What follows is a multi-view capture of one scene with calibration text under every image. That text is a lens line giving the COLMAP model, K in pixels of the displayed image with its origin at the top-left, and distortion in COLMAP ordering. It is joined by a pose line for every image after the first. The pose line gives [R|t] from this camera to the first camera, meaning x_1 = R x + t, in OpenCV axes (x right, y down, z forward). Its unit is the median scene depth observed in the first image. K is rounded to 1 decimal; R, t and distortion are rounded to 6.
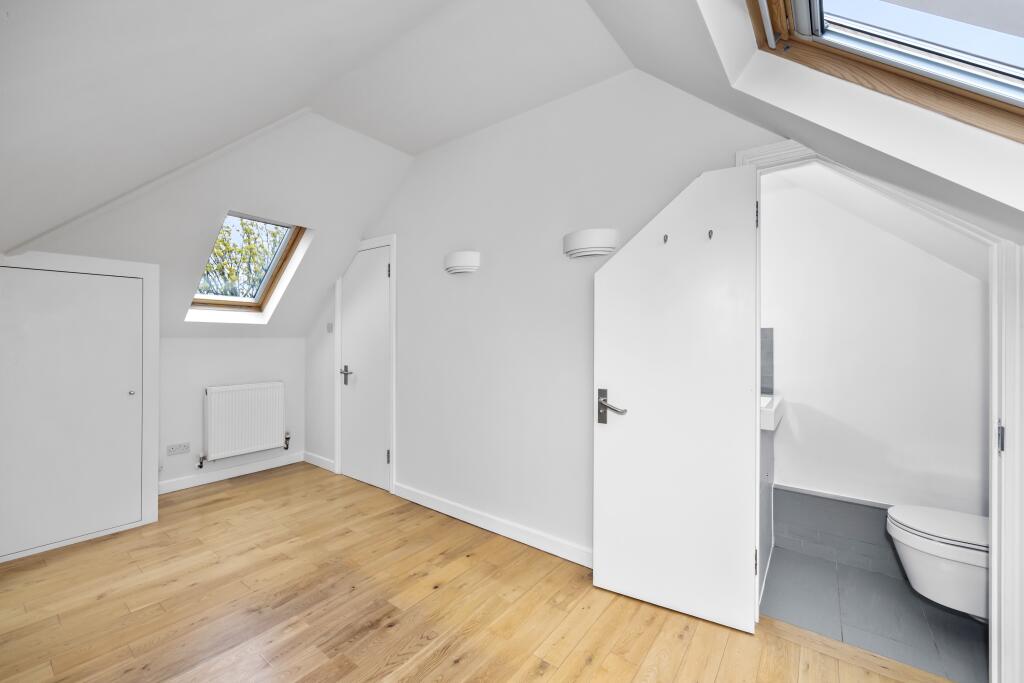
lens RADIAL K [[409.5, 0, 512.0], [0, 409.5, 341.5], [0, 0, 1]] dist [-0.000119, -0.000181]
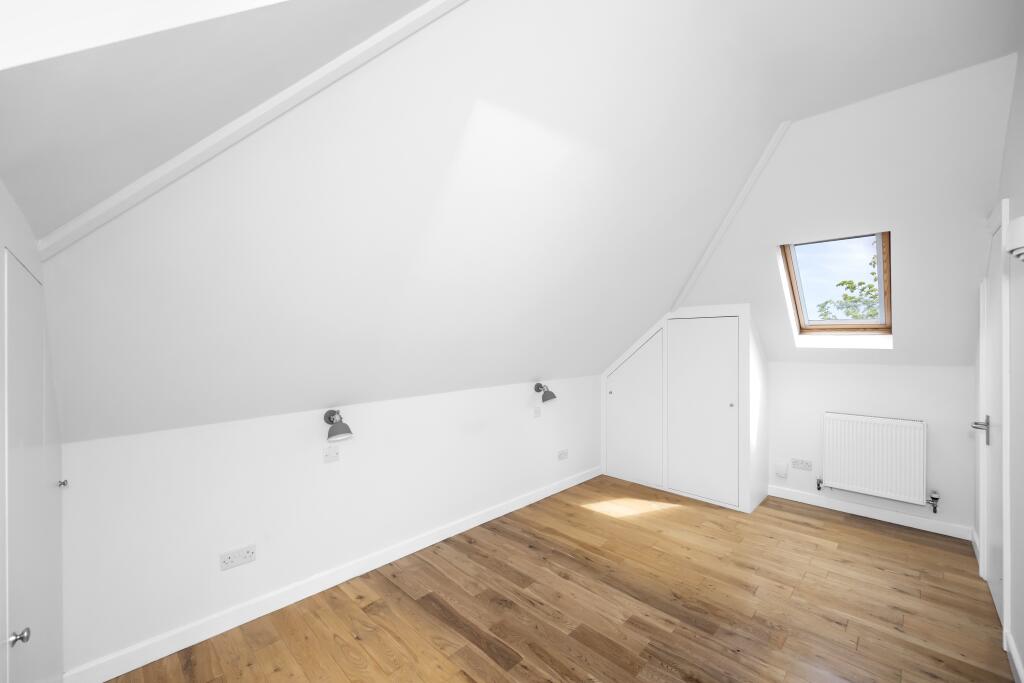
lens RADIAL K [[409.5, 0, 512.0], [0, 409.5, 341.5], [0, 0, 1]] dist [-0.000119, -0.000181]
pose [[-0.126771, -0.005921, -0.991914, 0.412286], [-0.011401, 0.999925, -0.004512, -0.056230], [0.991867, 0.010737, -0.126829, 0.425855]]
